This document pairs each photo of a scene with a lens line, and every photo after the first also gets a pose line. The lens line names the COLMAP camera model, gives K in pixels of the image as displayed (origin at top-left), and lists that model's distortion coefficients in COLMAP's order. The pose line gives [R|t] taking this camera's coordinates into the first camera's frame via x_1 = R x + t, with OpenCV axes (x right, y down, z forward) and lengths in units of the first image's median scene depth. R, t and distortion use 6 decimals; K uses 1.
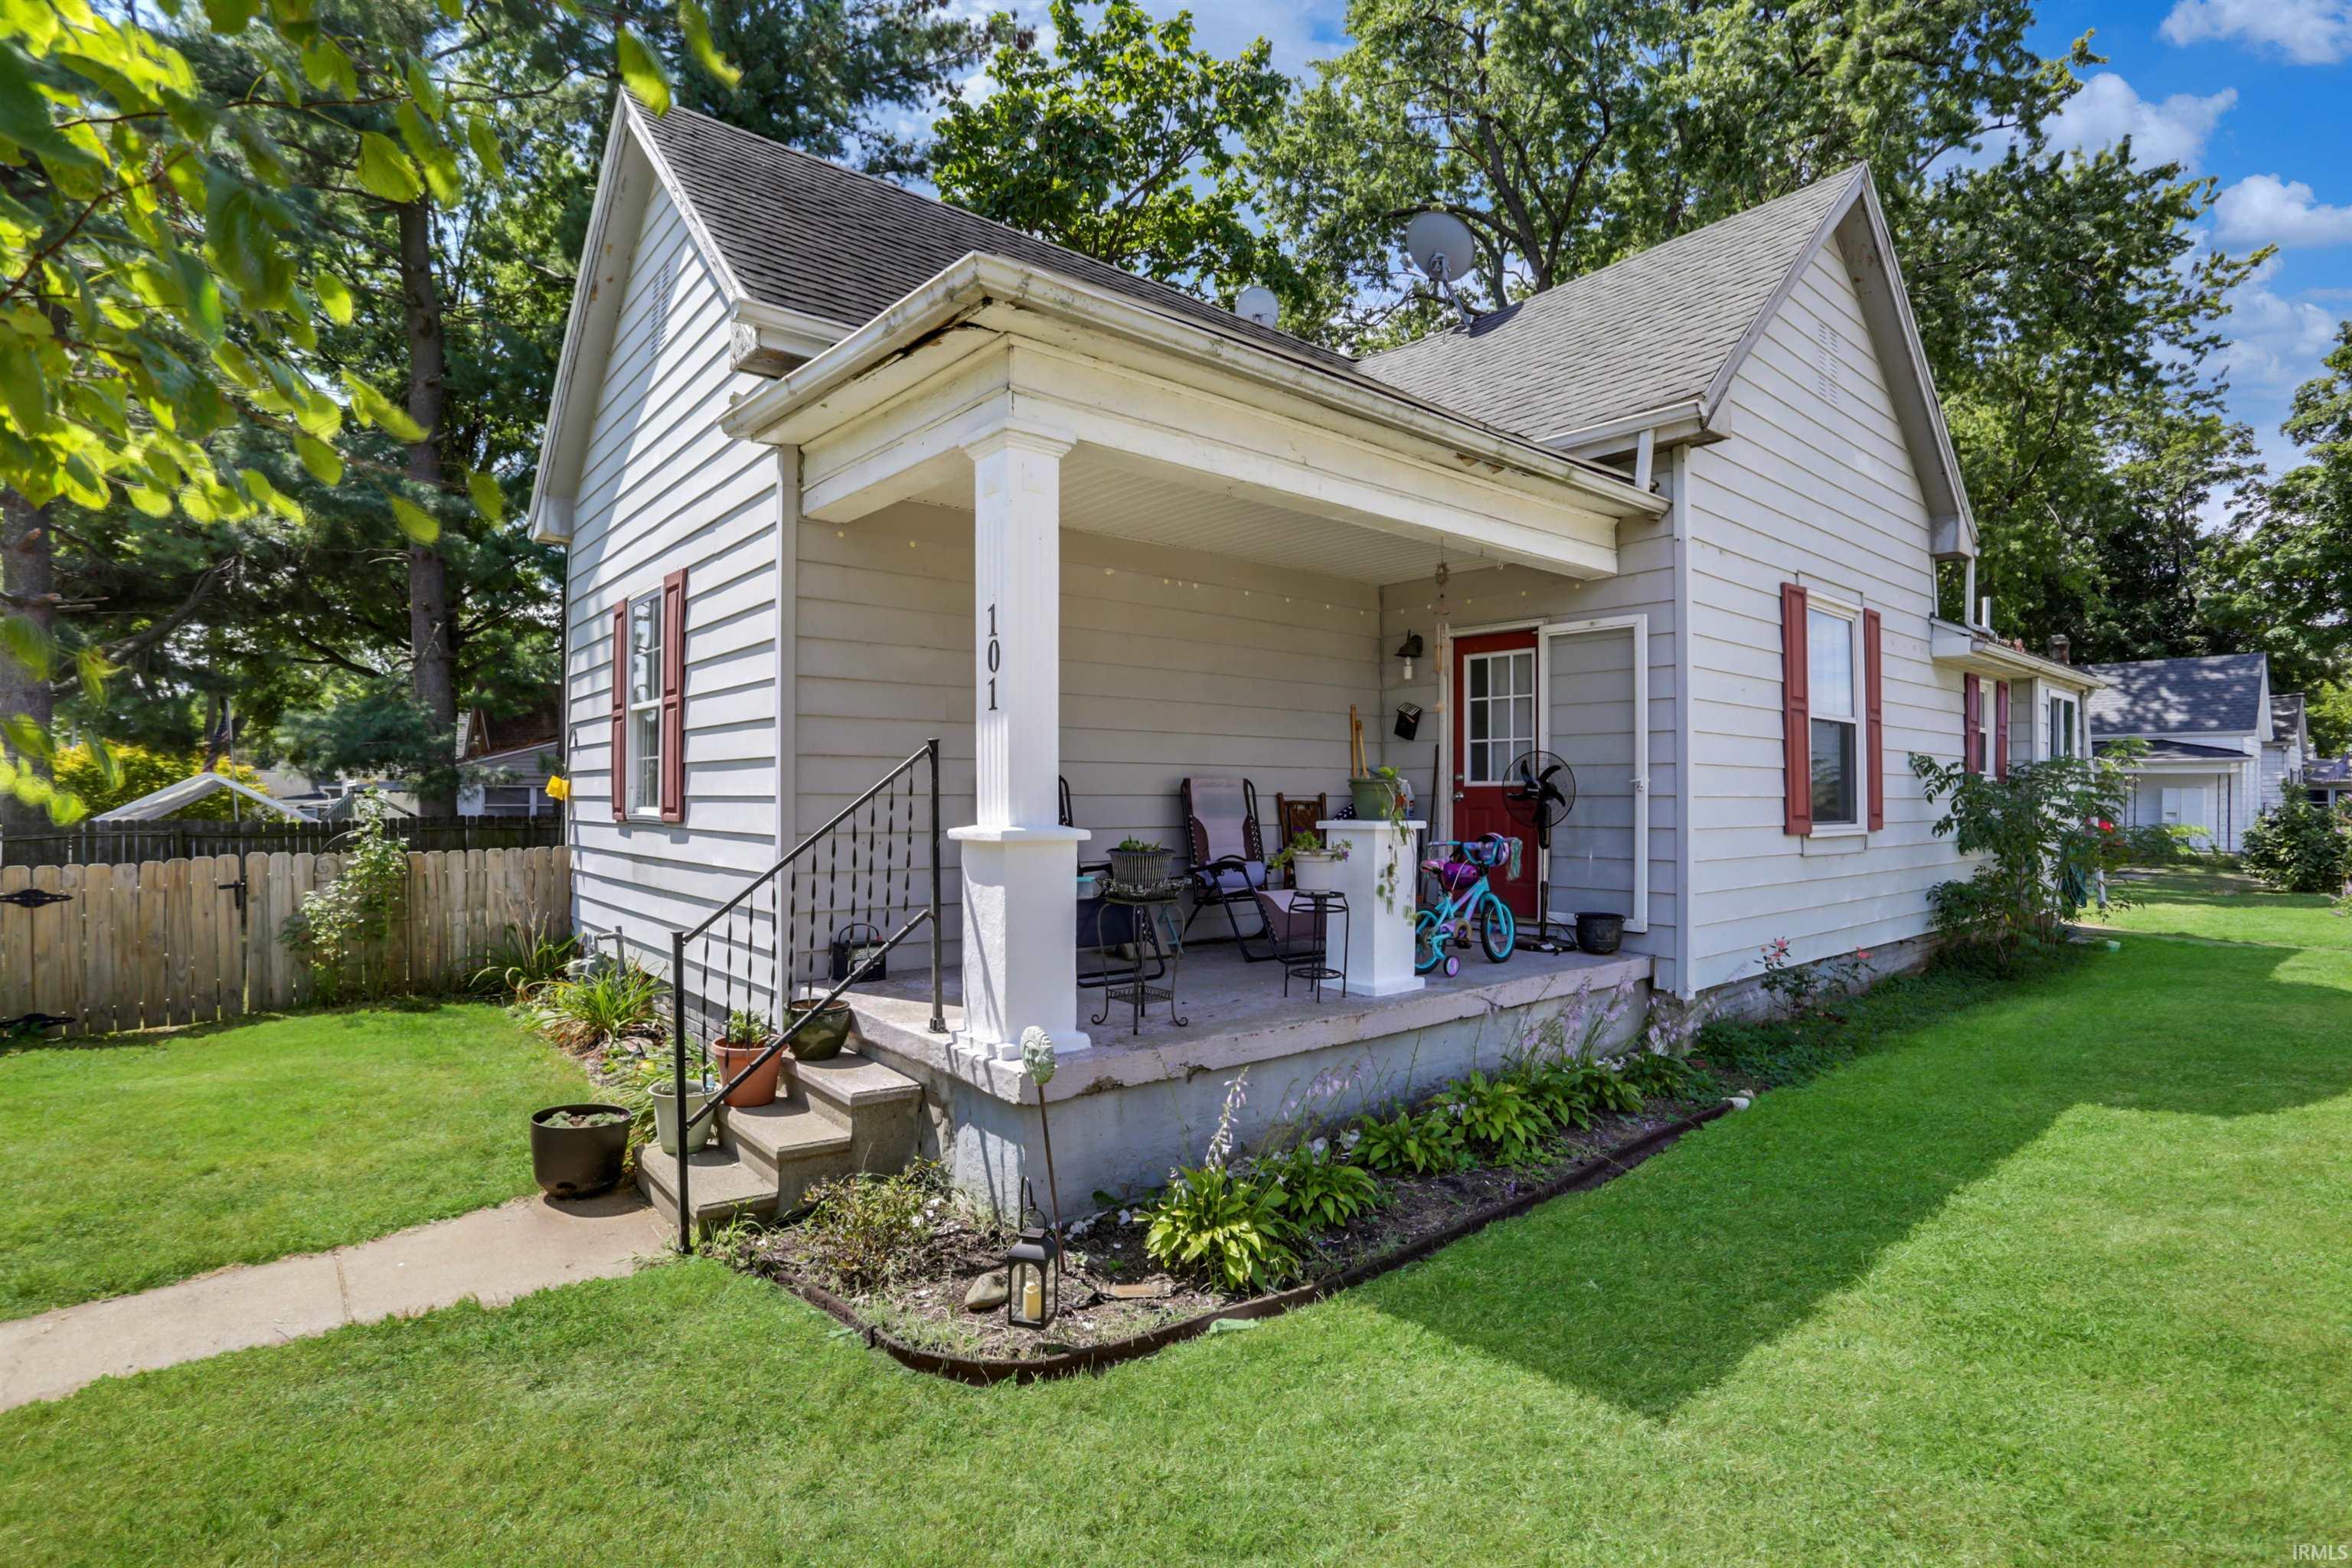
lens RADIAL K [[1159.8, 0, 1223.4], [0, 1159.8, 814.3], [0, 0, 1]] dist [-0.069953, -0.000161]
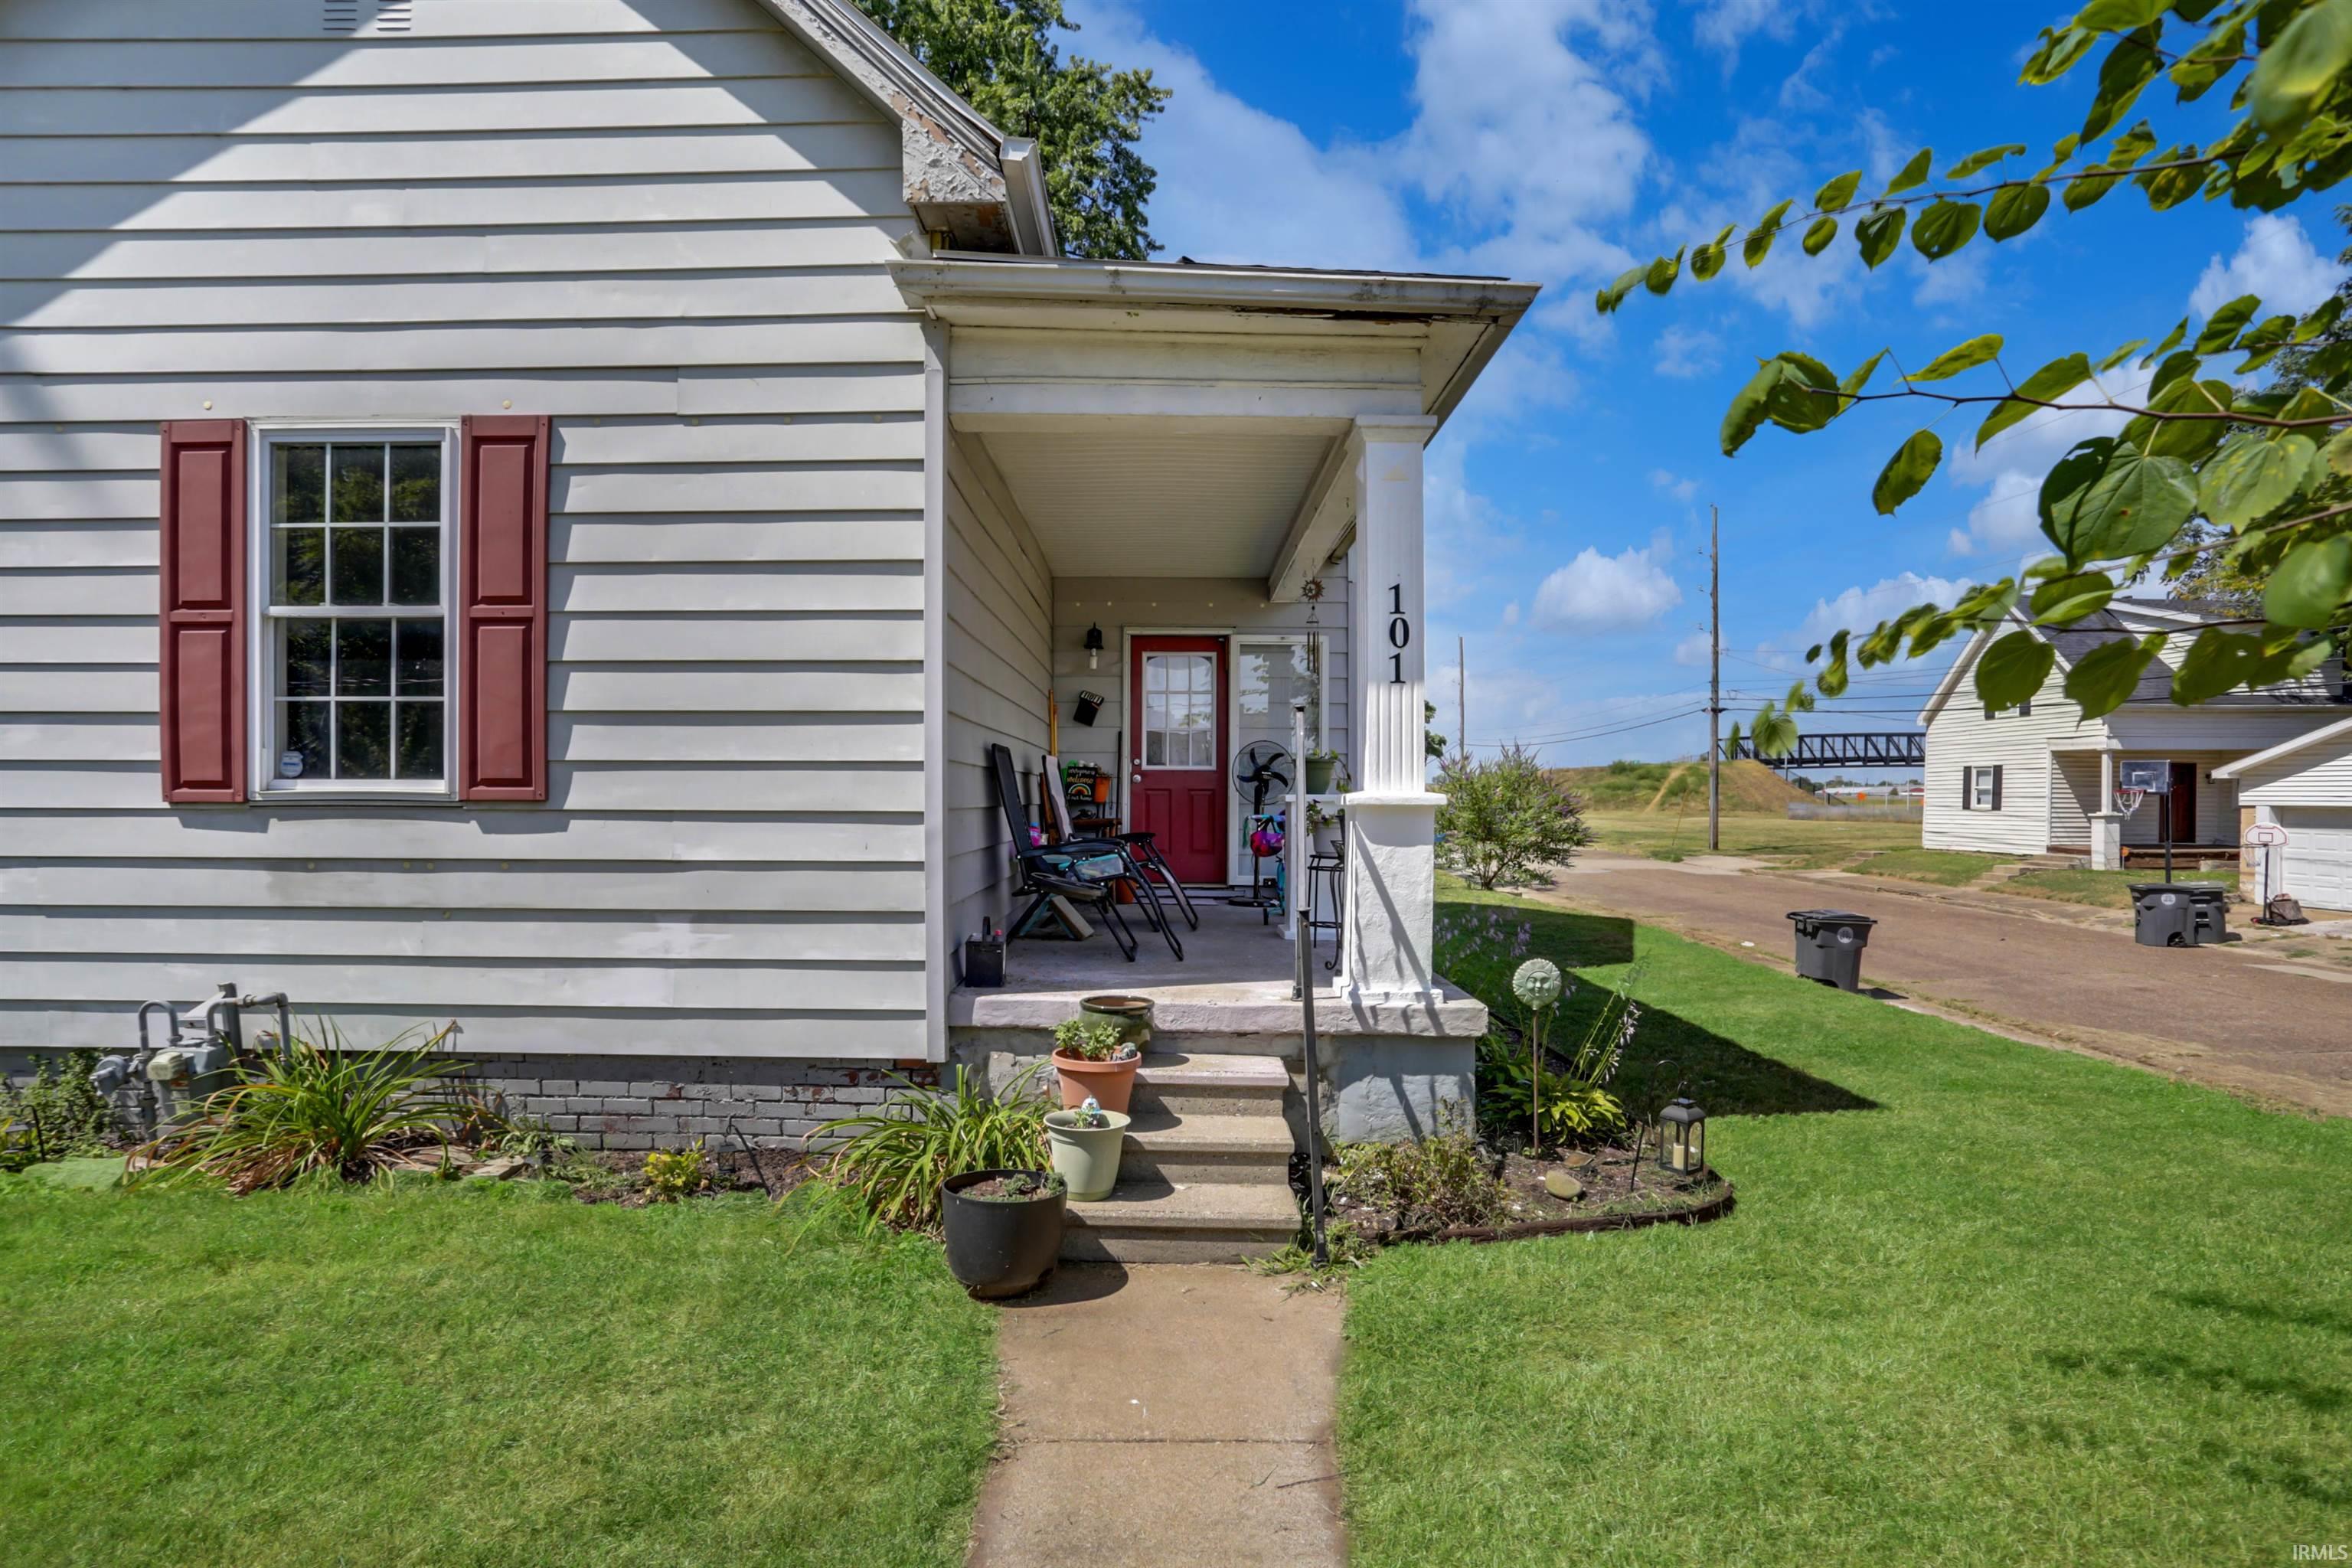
lens RADIAL K [[1159.8, 0, 1223.4], [0, 1159.8, 814.3], [0, 0, 1]] dist [-0.069953, -0.000161]
pose [[0.627685, -0.010575, 0.778396, -1.085862], [0.009738, 0.999936, 0.005732, 0.022767], [-0.778407, 0.003982, 0.627748, 0.432678]]
